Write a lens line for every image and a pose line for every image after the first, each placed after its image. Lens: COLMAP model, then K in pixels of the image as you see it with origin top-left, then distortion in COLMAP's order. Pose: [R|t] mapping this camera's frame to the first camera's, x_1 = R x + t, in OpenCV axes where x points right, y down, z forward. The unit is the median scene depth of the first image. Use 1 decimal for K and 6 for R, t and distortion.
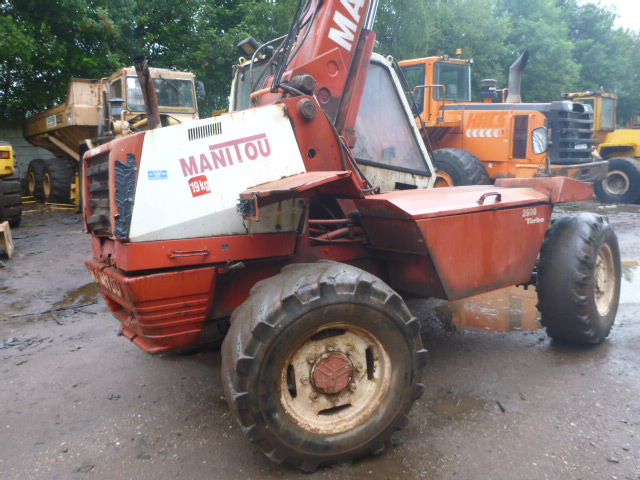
lens RADIAL K [[528.5, 0, 318.9], [0, 528.5, 236.9], [0, 0, 1]] dist [-0.037143, 0.007258]
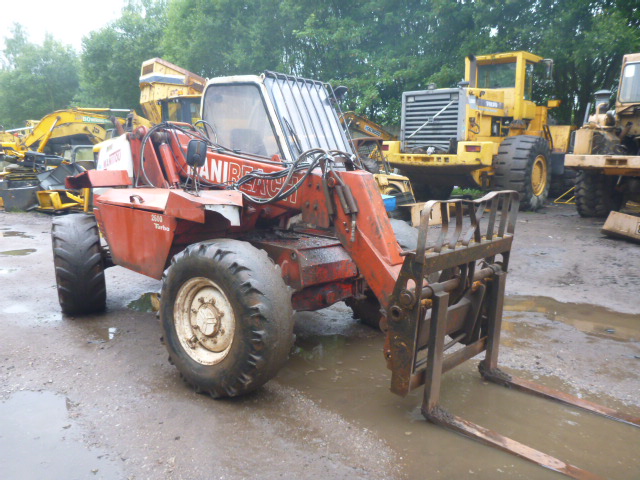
lens RADIAL K [[529.4, 0, 320.0], [0, 529.4, 240.0], [0, 0, 1]] dist [-0.034748, 0.006903]
pose [[0.135415, 0.183020, -0.973738, 1.536569], [-0.151000, 0.975122, 0.162281, -0.234957], [0.979215, 0.125060, 0.159682, 1.156446]]
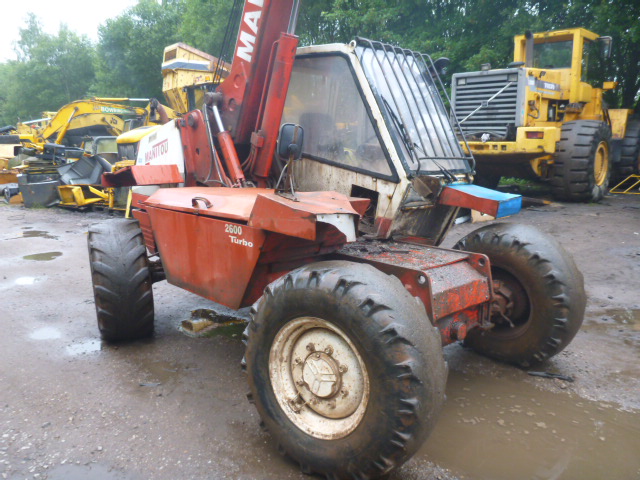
lens RADIAL K [[528.5, 0, 318.9], [0, 528.5, 236.9], [0, 0, 1]] dist [-0.037143, 0.007258]
pose [[0.112556, 0.196747, -0.973972, 1.235604], [-0.139399, 0.973634, 0.180570, -0.205964], [0.983819, 0.115447, 0.137015, 1.011407]]
